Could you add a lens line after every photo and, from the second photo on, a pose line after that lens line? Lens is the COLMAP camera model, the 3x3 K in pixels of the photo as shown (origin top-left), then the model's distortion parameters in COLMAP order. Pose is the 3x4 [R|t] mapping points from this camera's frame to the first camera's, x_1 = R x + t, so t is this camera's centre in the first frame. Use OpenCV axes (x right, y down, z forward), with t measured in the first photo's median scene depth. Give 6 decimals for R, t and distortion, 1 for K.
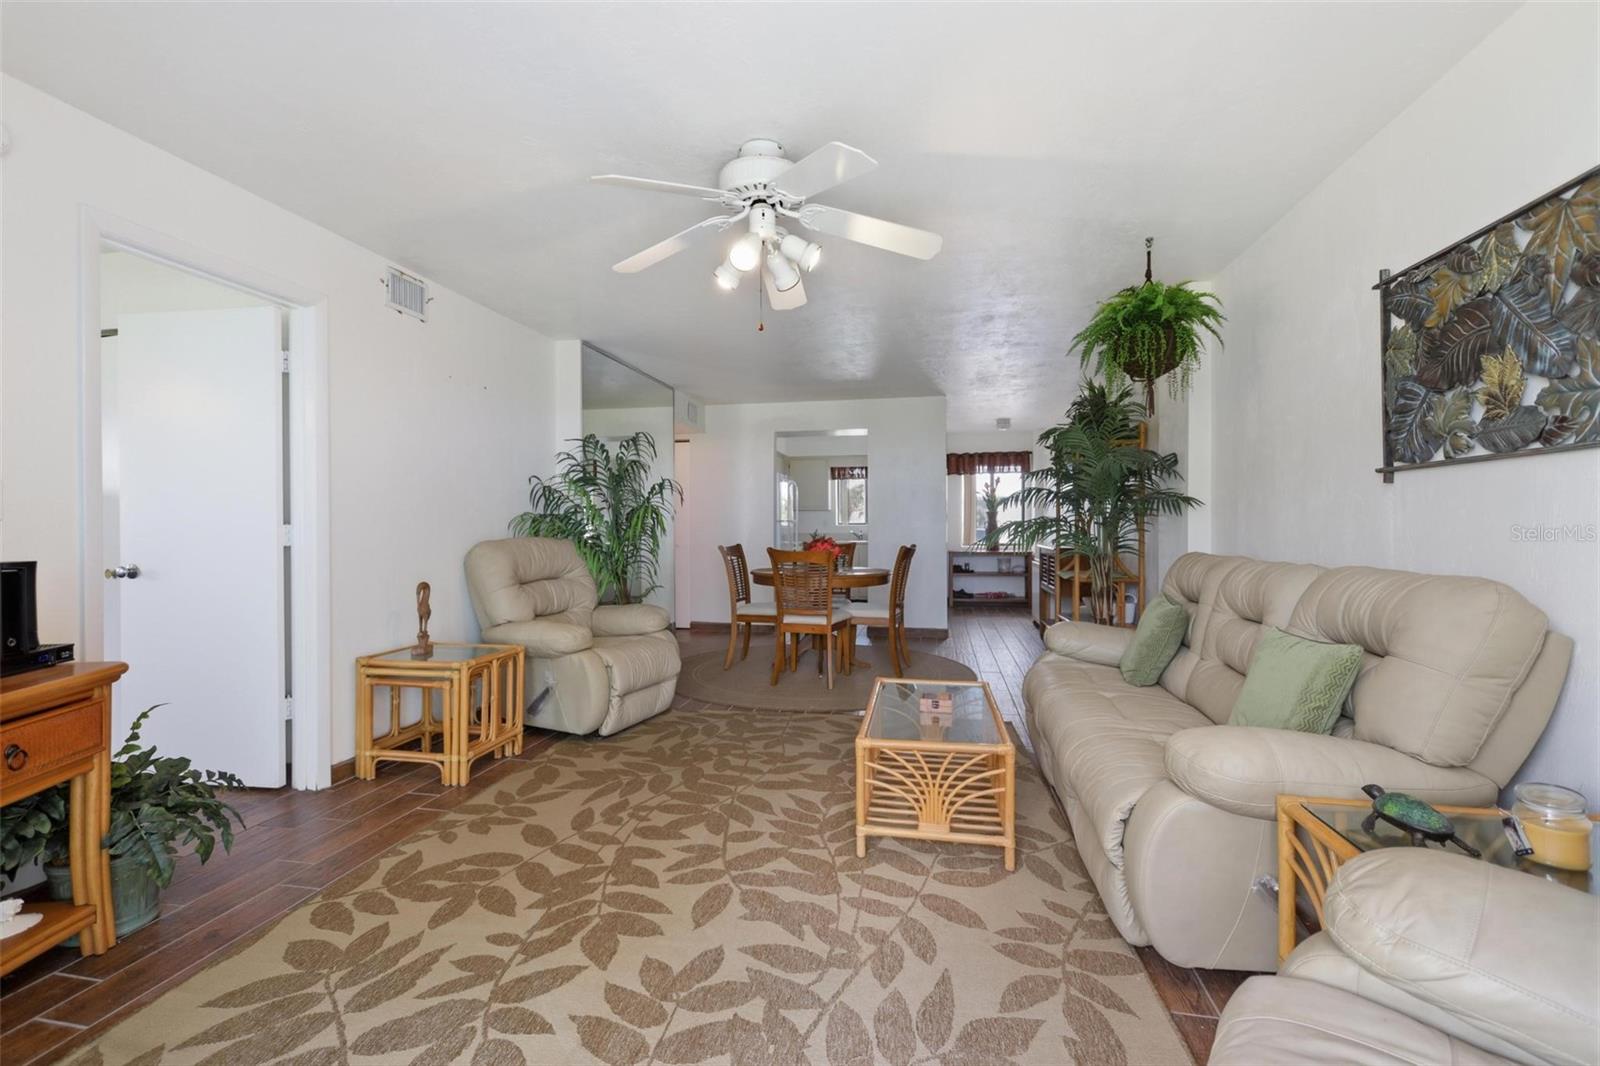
lens RADIAL K [[699.0, 0, 791.6], [0, 699.0, 530.2], [0, 0, 1]] dist [-0.003660, 0.000000]
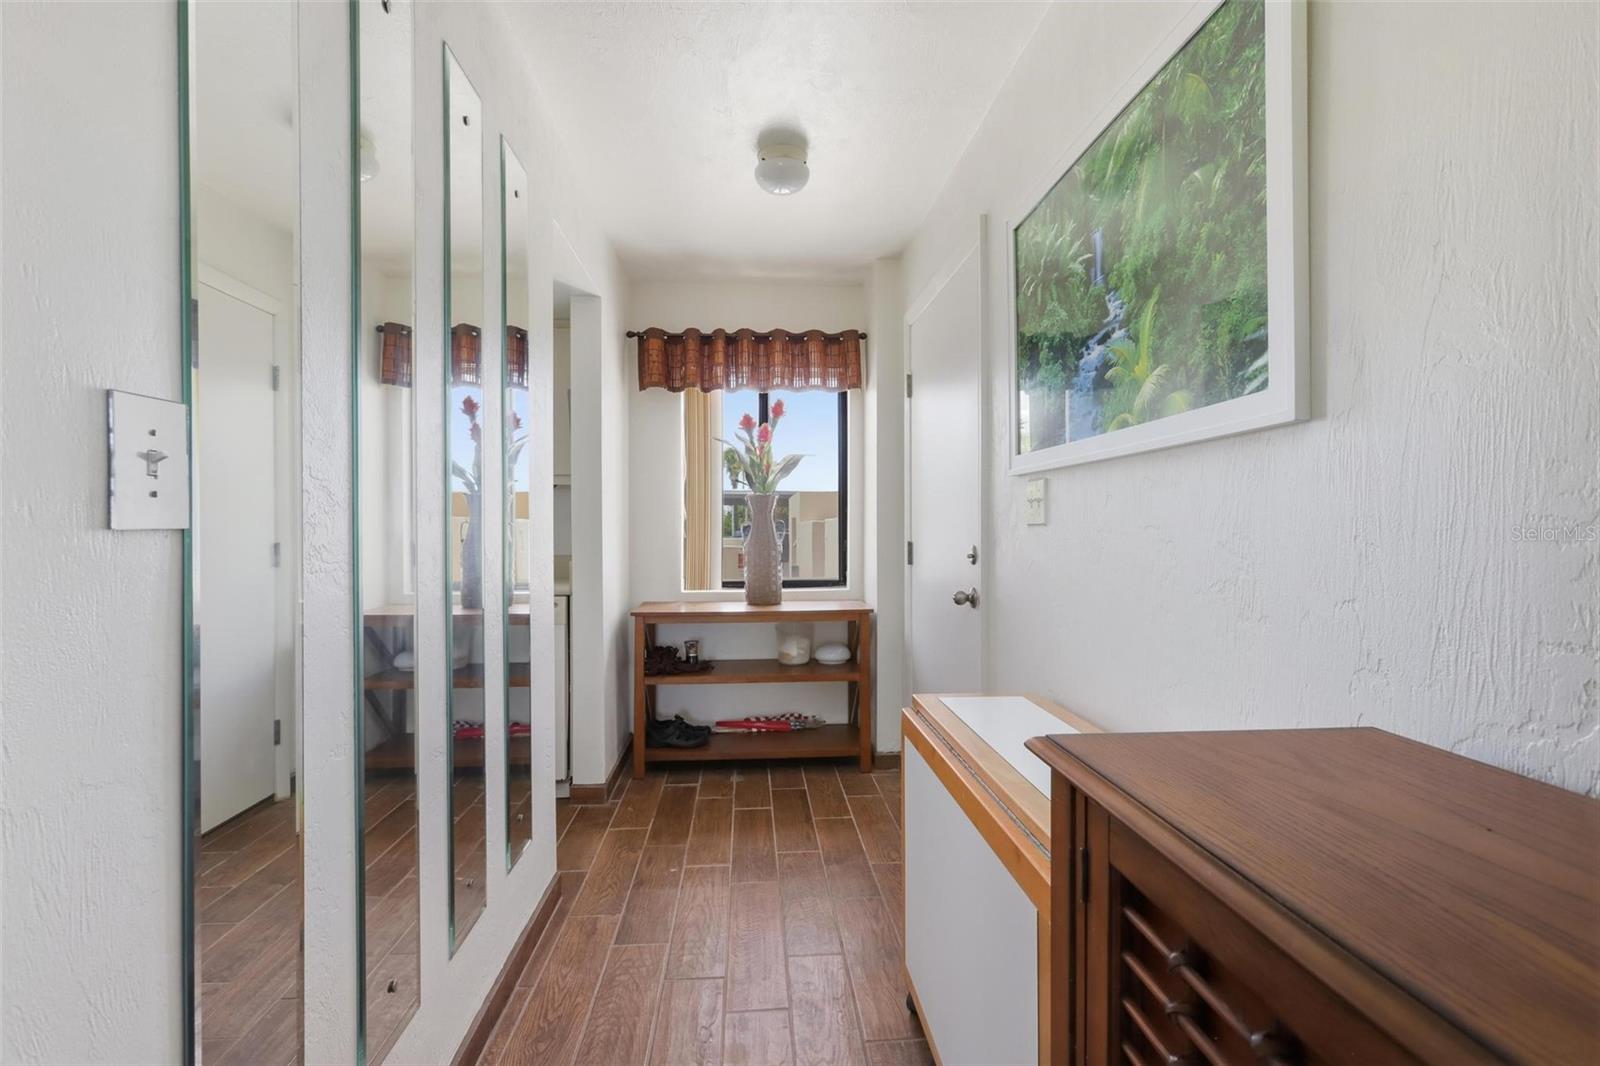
lens RADIAL K [[699.0, 0, 795.1], [0, 699.0, 538.2], [0, 0, 1]] dist [-0.003660, 0.000000]
pose [[0.962181, -0.001728, 0.272406, 0.205538], [0.000100, 0.999982, 0.005987, -0.007533], [-0.272412, -0.005733, 0.962164, 0.649664]]
